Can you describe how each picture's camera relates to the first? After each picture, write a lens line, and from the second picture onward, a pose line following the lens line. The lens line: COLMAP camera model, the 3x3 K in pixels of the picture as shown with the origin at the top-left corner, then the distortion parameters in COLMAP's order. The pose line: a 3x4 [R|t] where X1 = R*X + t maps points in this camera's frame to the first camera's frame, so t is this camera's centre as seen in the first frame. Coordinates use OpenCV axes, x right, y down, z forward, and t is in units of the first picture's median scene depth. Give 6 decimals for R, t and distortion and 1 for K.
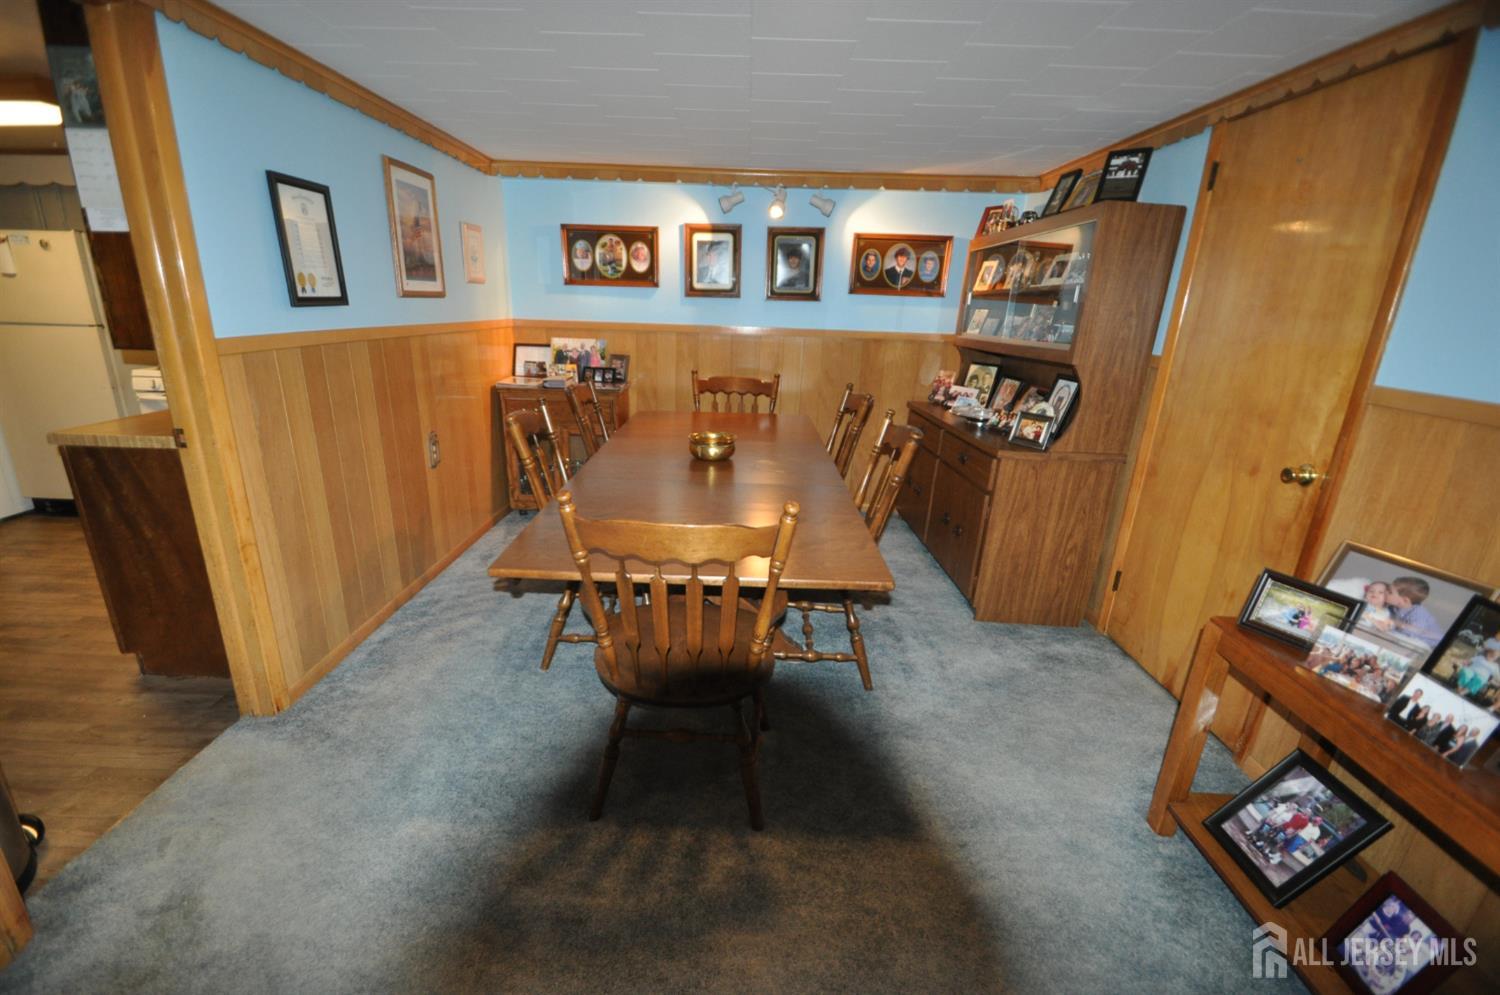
lens RADIAL K [[646.7, 0, 716.4], [0, 646.7, 500.6], [0, 0, 1]] dist [-0.007631, -0.005892]
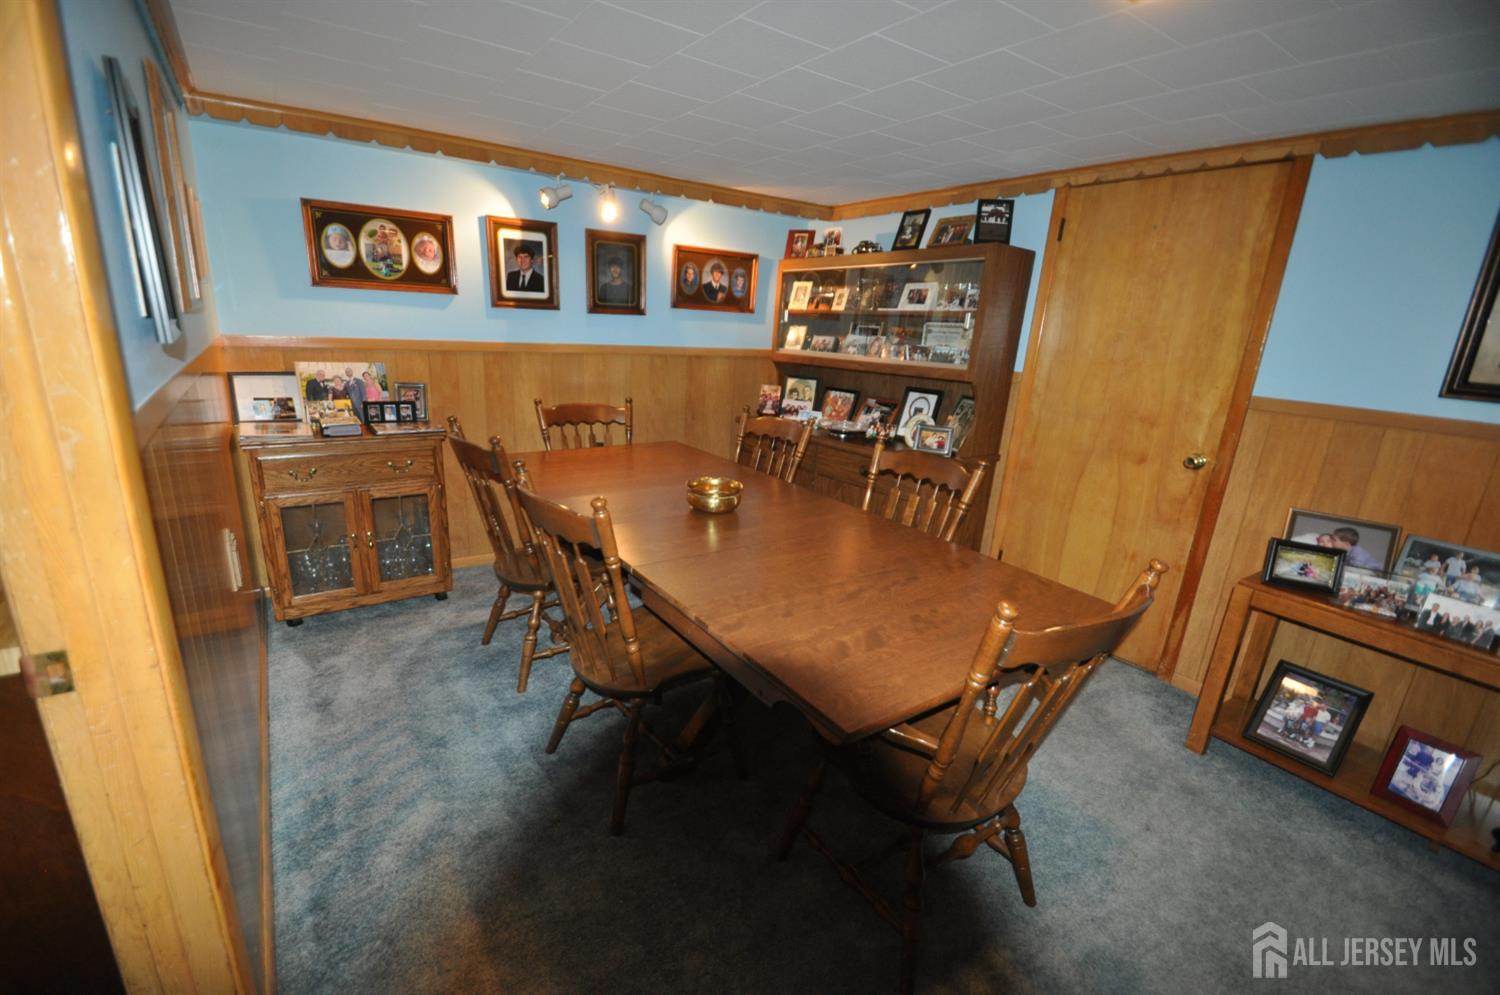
lens RADIAL K [[646.7, 0, 746.5], [0, 646.7, 507.9], [0, 0, 1]] dist [-0.007631, -0.005892]
pose [[0.814684, -0.148020, 0.560696, -0.450920], [0.145092, 0.988152, 0.050048, -0.104390], [-0.561460, 0.040579, 0.826508, 0.281318]]
